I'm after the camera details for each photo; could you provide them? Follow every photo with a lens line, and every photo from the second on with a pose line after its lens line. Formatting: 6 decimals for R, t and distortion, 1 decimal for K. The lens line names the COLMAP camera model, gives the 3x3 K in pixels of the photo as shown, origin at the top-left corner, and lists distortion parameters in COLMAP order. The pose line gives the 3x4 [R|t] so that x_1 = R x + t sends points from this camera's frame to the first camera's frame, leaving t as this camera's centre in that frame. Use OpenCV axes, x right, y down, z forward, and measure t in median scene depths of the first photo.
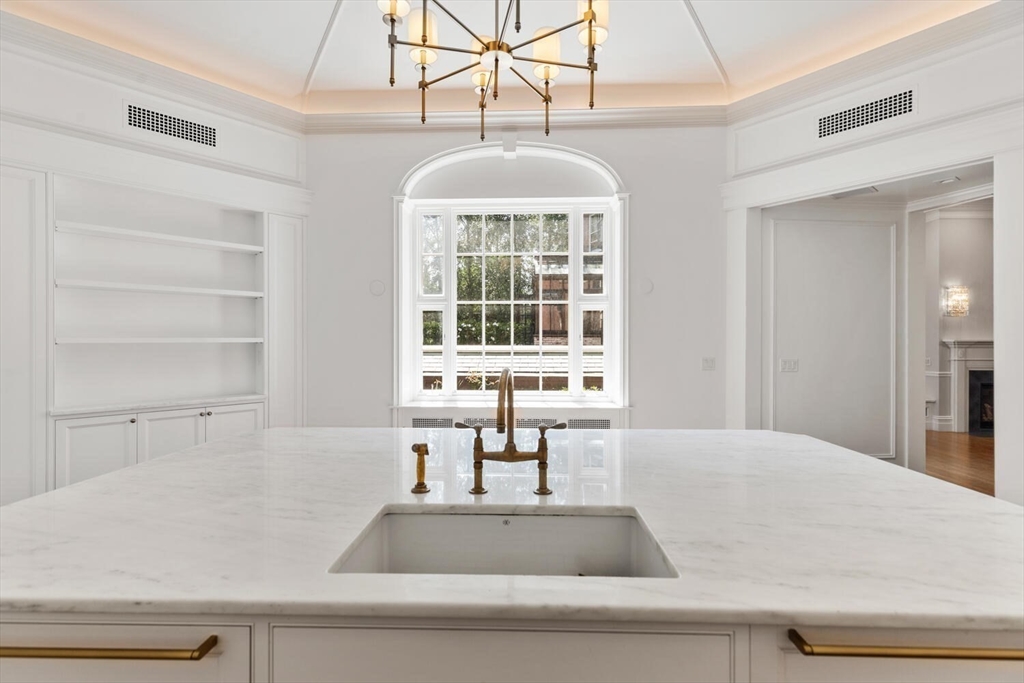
lens RADIAL K [[460.1, 0, 516.3], [0, 460.1, 341.3], [0, 0, 1]] dist [0.008212, -0.000127]
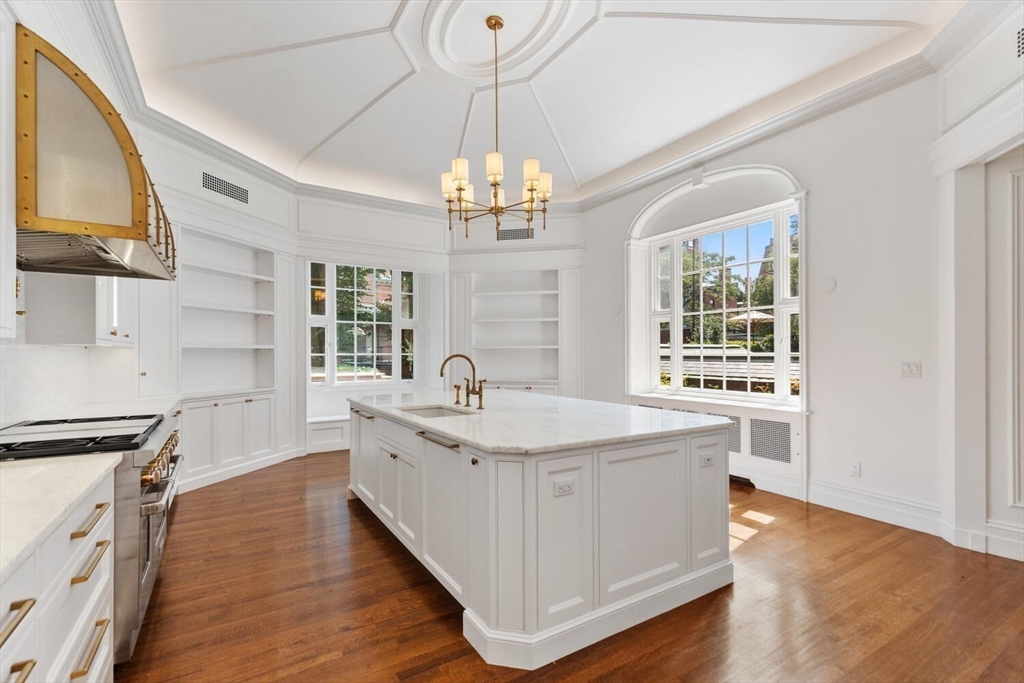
lens RADIAL K [[460.1, 0, 508.9], [0, 460.1, 349.0], [0, 0, 1]] dist [0.008212, -0.000127]
pose [[0.555583, -0.005954, -0.831440, 0.694066], [0.001401, 0.999980, -0.006224, 0.014493], [0.831460, 0.002293, 0.555580, -0.054289]]
